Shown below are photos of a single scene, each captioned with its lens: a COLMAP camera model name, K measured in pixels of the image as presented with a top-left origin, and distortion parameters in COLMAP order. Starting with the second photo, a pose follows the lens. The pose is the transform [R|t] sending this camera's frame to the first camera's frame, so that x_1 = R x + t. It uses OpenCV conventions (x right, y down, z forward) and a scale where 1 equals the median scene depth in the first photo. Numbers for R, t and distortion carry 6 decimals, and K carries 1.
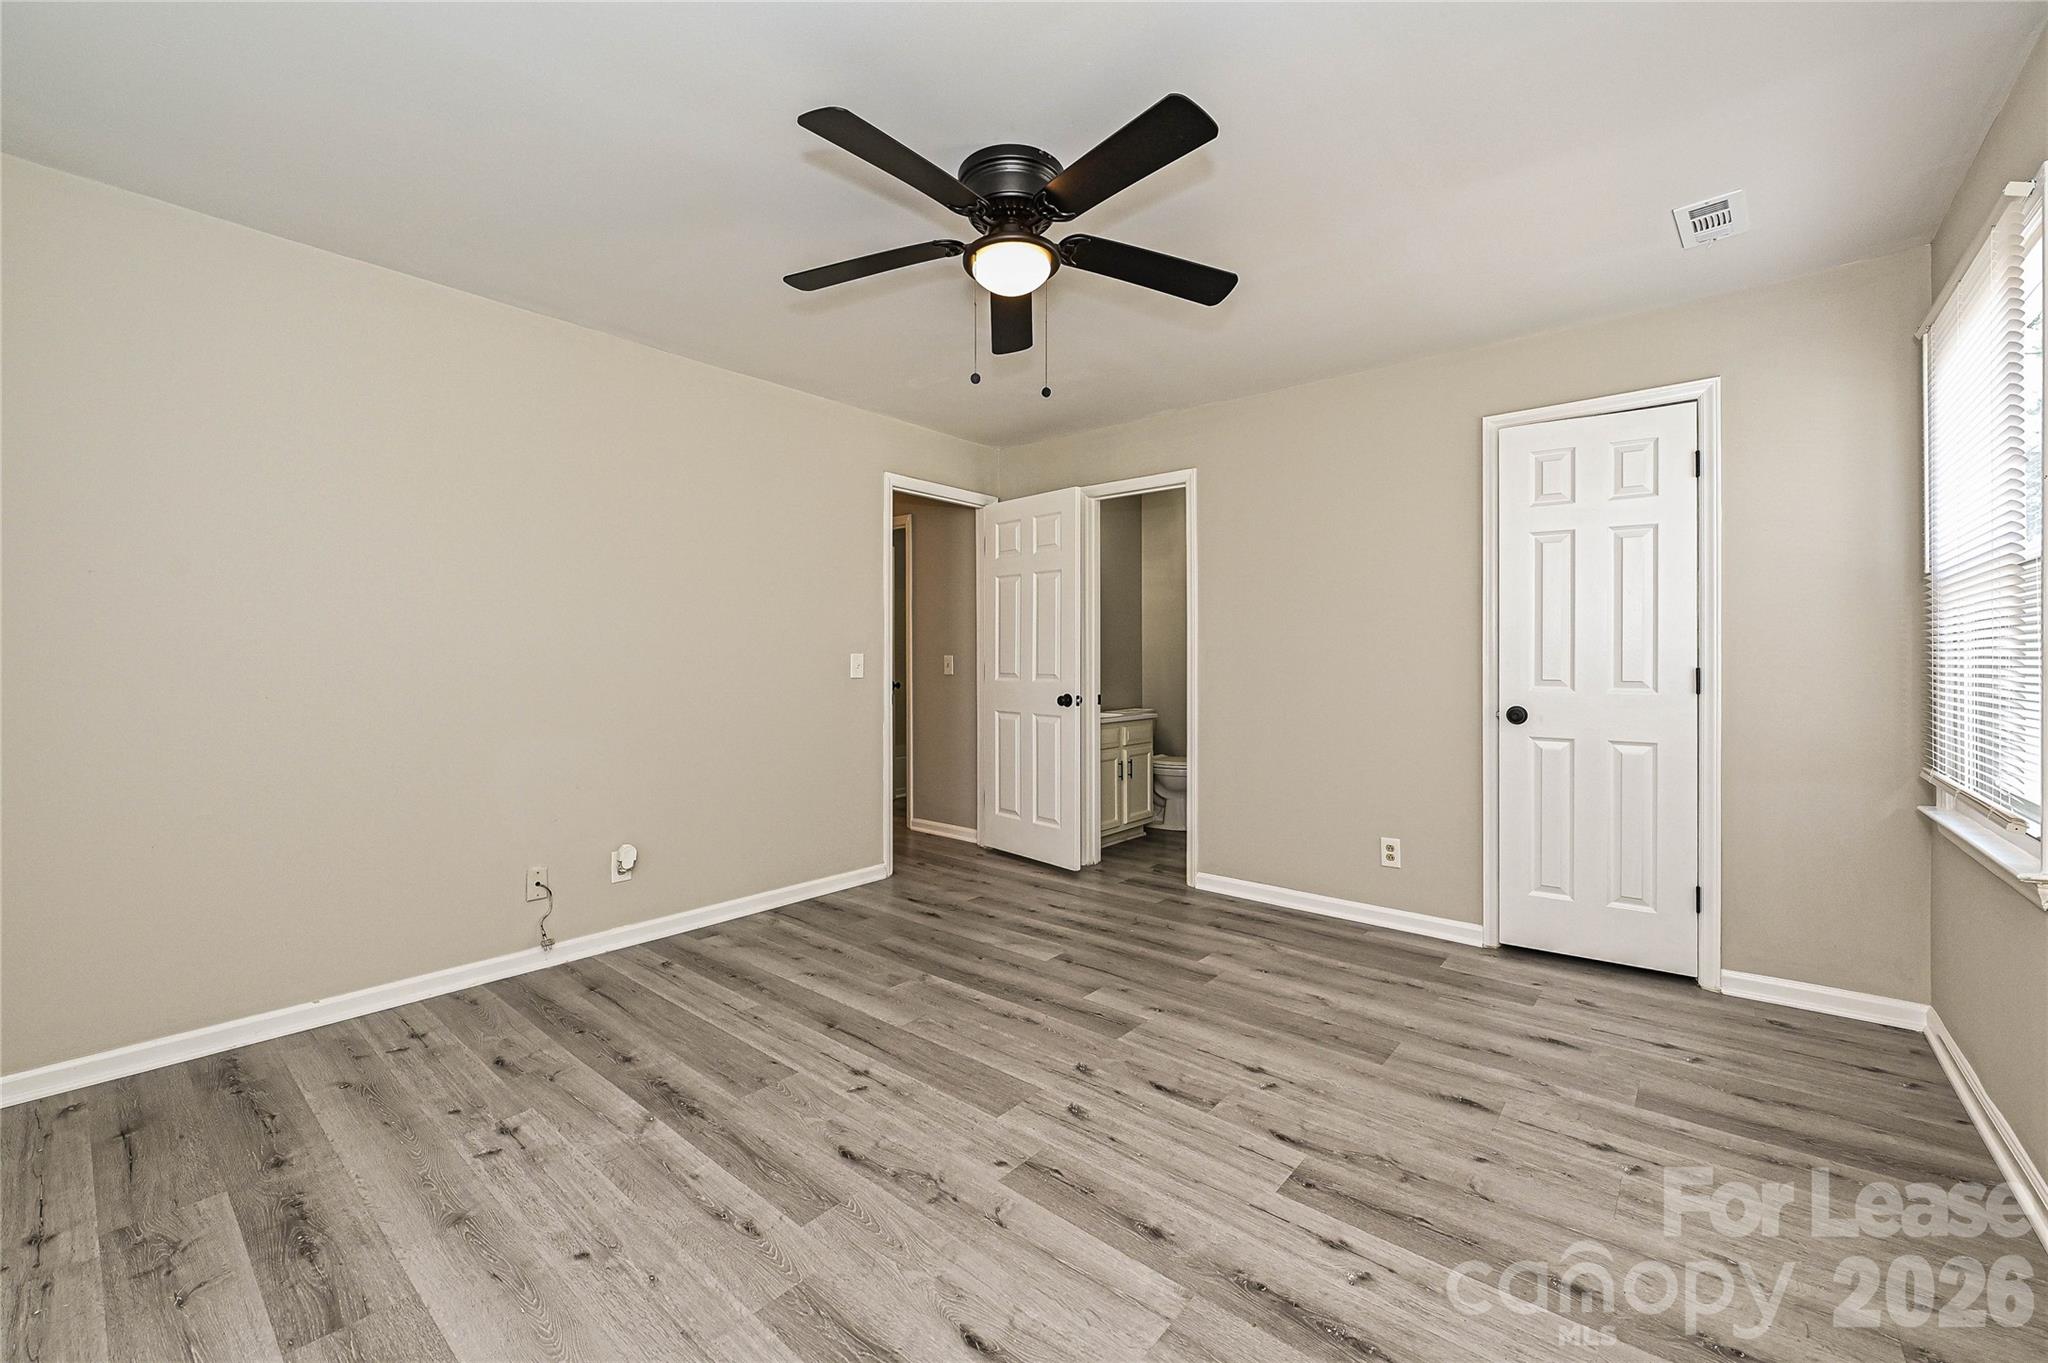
lens RADIAL K [[822.3, 0, 1012.7], [0, 822.3, 666.5], [0, 0, 1]] dist [0.000511, 0.000011]
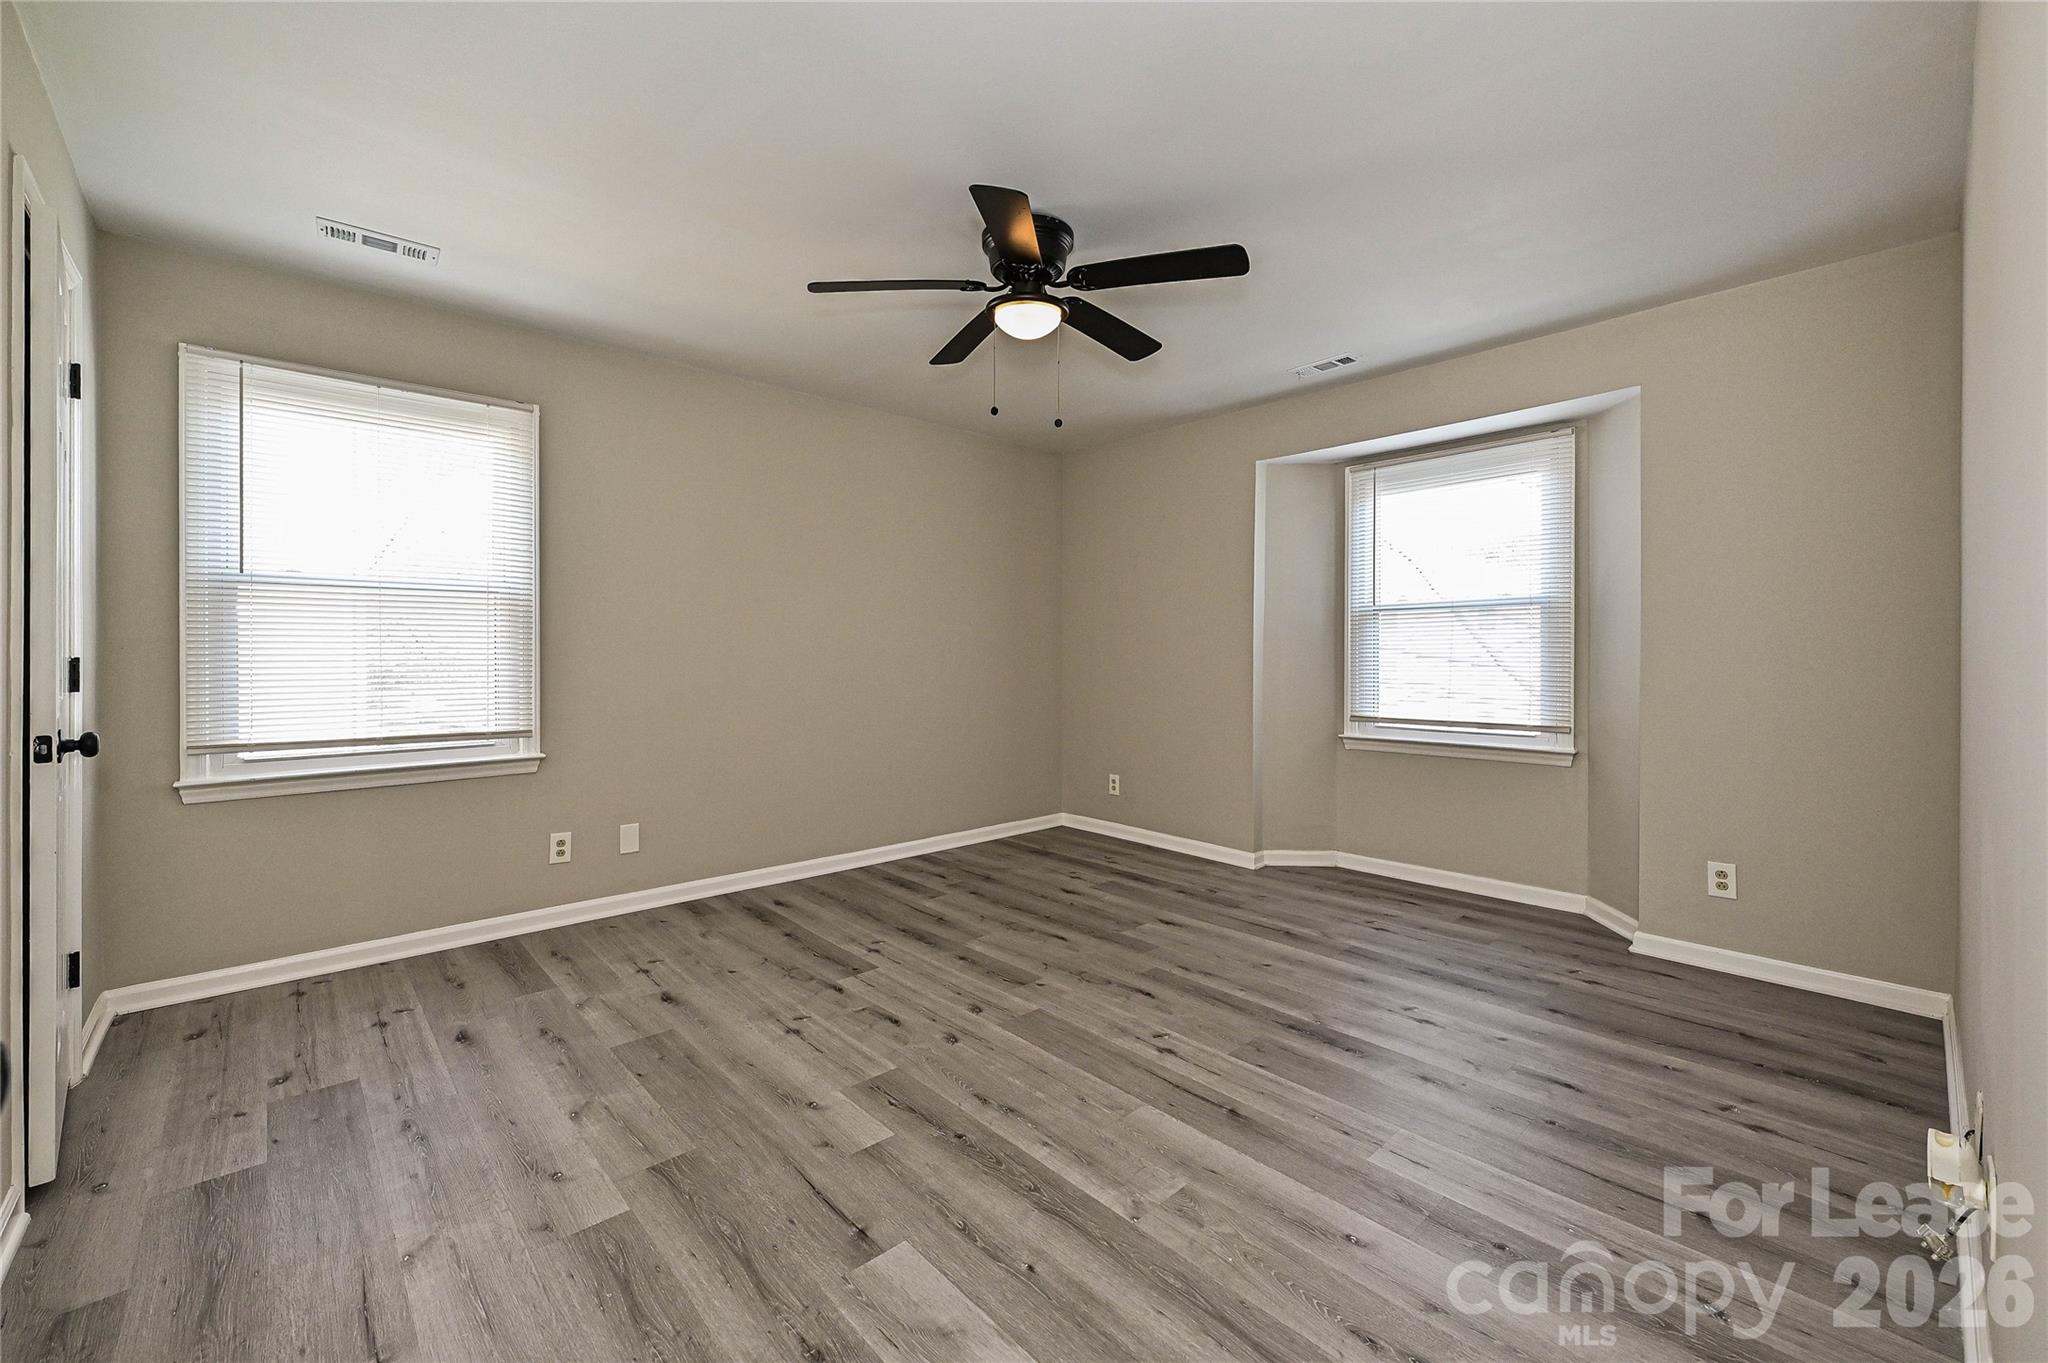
lens RADIAL K [[822.3, 0, 1012.7], [0, 822.3, 666.5], [0, 0, 1]] dist [0.000511, 0.000011]
pose [[-0.992295, -0.005355, 0.123786, -0.124435], [-0.002181, 0.999666, 0.025758, -0.014342], [-0.123882, 0.025290, -0.991975, 2.117529]]
